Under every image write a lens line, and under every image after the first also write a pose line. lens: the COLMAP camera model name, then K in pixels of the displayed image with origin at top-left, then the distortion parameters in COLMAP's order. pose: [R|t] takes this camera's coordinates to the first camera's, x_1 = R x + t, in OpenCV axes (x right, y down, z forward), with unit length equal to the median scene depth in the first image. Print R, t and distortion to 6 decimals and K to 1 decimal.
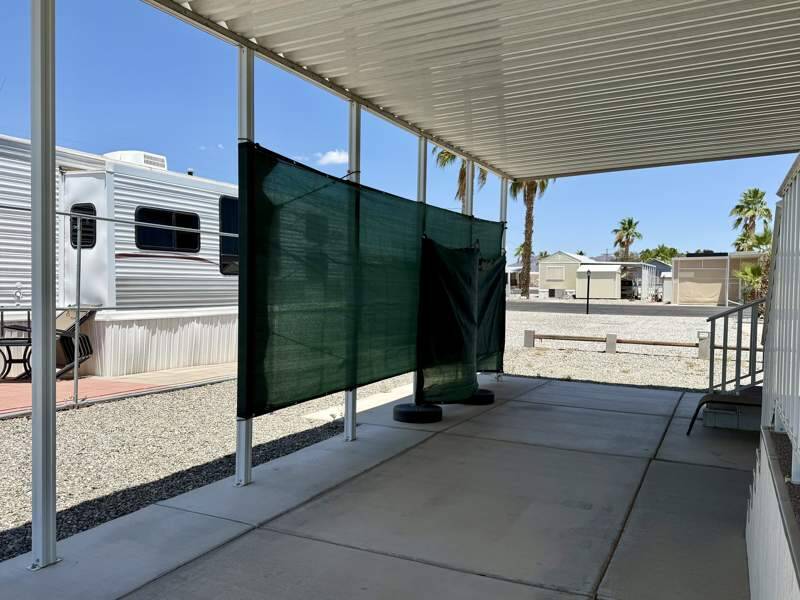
lens RADIAL K [[666.1, 0, 400.0], [0, 666.1, 300.0], [0, 0, 1]] dist [0.140838, -0.248780]
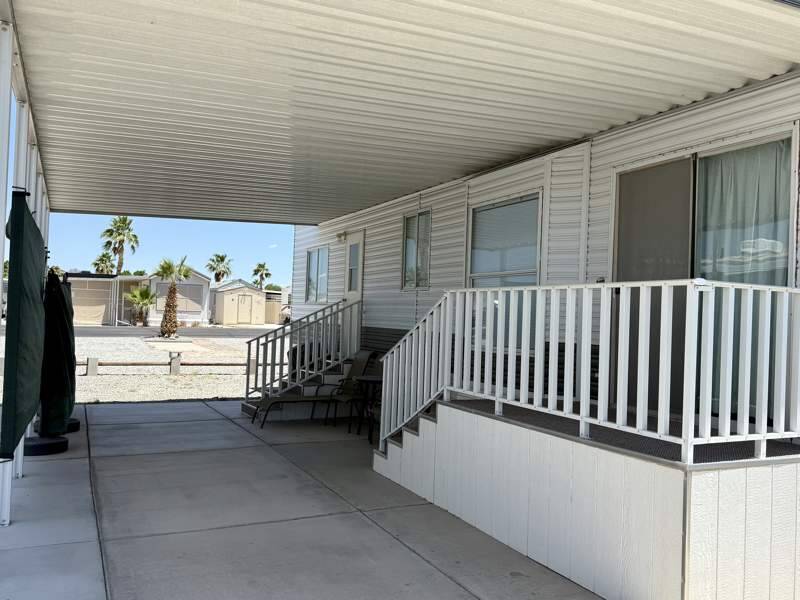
lens RADIAL K [[666.1, 0, 400.0], [0, 666.1, 300.0], [0, 0, 1]] dist [0.140838, -0.248780]
pose [[0.617708, 0.023371, 0.786060, -0.228666], [-0.003977, 0.999638, -0.026596, -0.013433], [-0.786397, 0.013302, 0.617578, -0.035550]]
